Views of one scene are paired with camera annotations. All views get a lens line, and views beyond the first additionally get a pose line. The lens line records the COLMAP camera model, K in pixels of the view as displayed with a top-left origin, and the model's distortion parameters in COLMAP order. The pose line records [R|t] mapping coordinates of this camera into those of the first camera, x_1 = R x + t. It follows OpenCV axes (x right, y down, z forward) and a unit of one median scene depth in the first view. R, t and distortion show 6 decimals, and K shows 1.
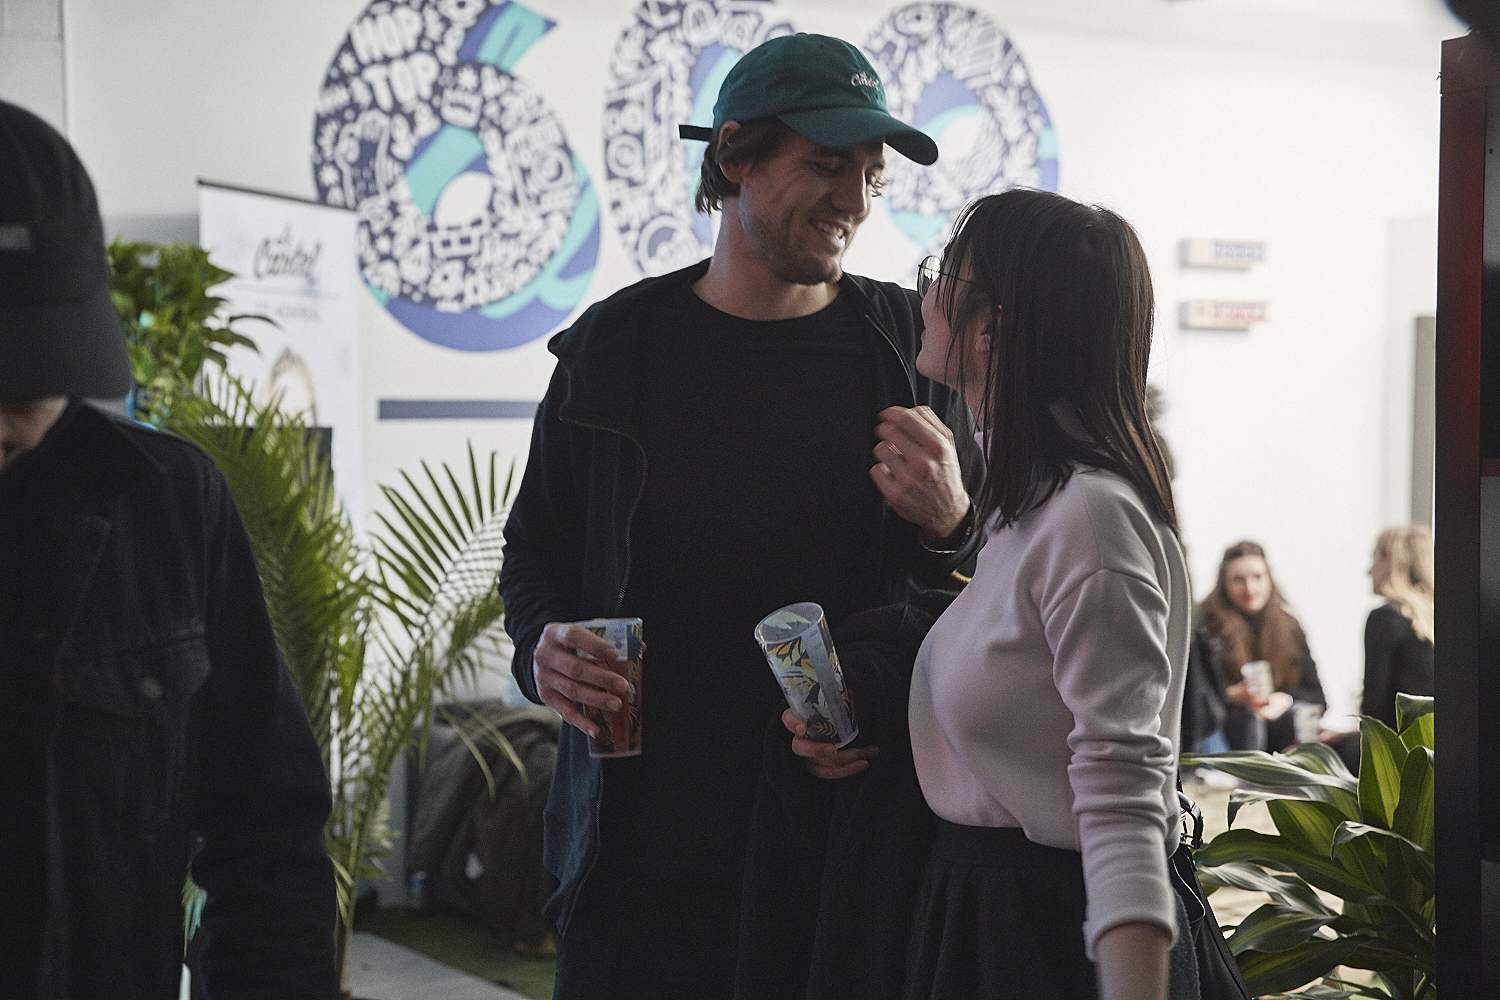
lens RADIAL K [[2338.9, 0, 754.8], [0, 2338.9, 498.3], [0, 0, 1]] dist [0.072229, 0.000000]
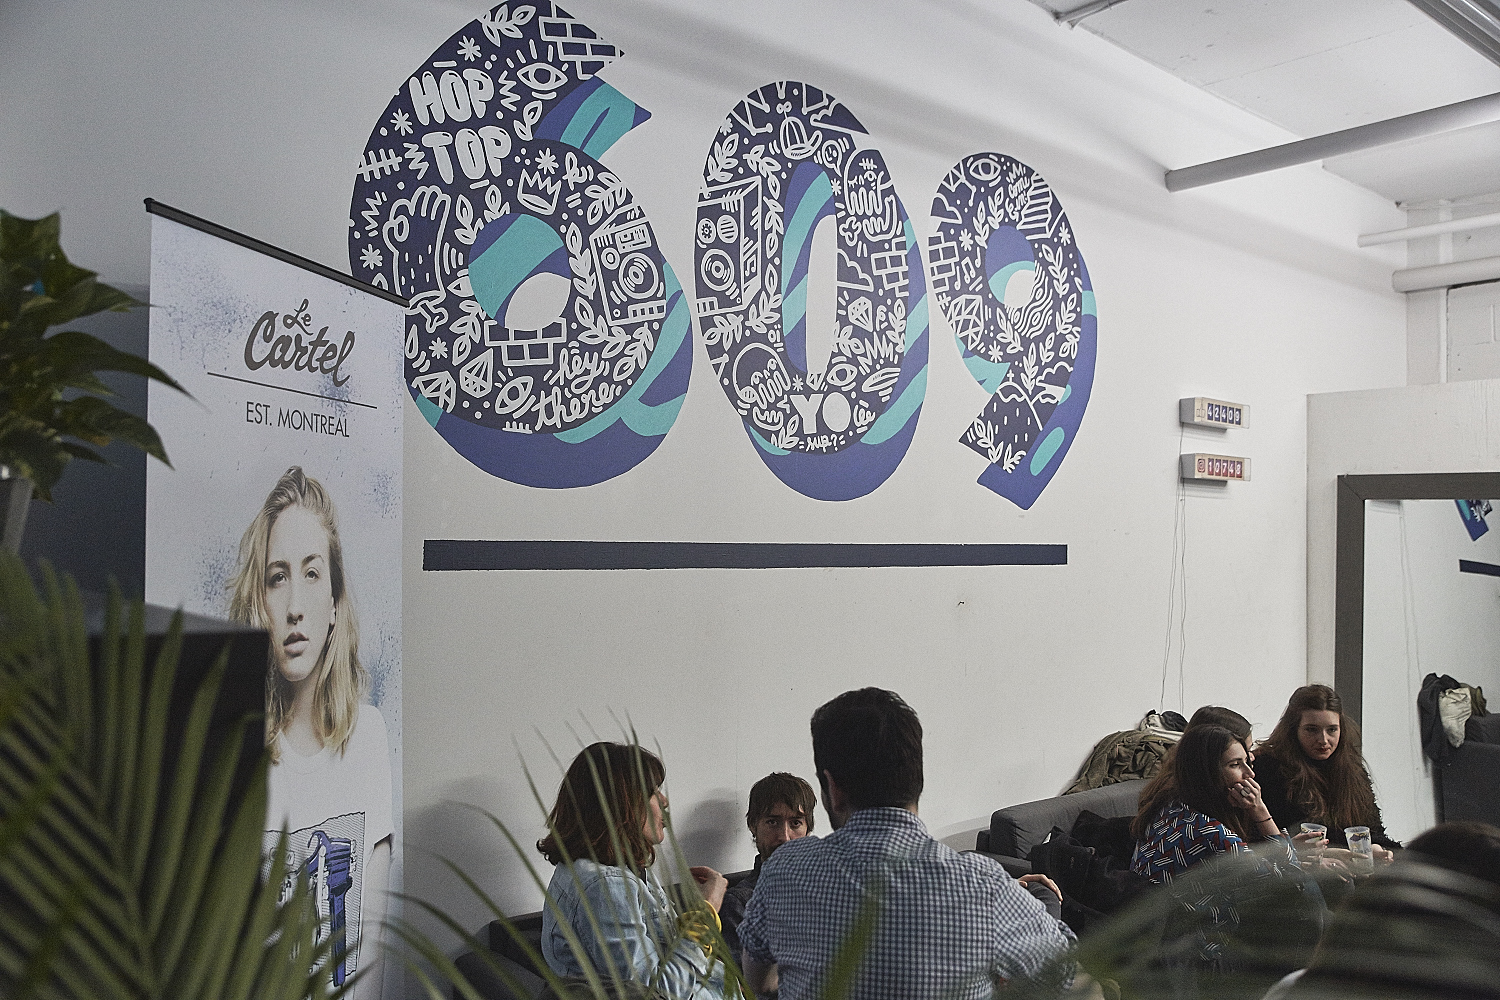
lens RADIAL K [[1258.3, 0, 753.7], [0, 1258.3, 503.2], [0, 0, 1]] dist [-0.091979, 0.041409]
pose [[0.996835, 0.013675, 0.078310, -0.081559], [-0.008420, 0.997714, -0.067051, -0.026995], [-0.079048, 0.066180, 0.994672, 0.555958]]
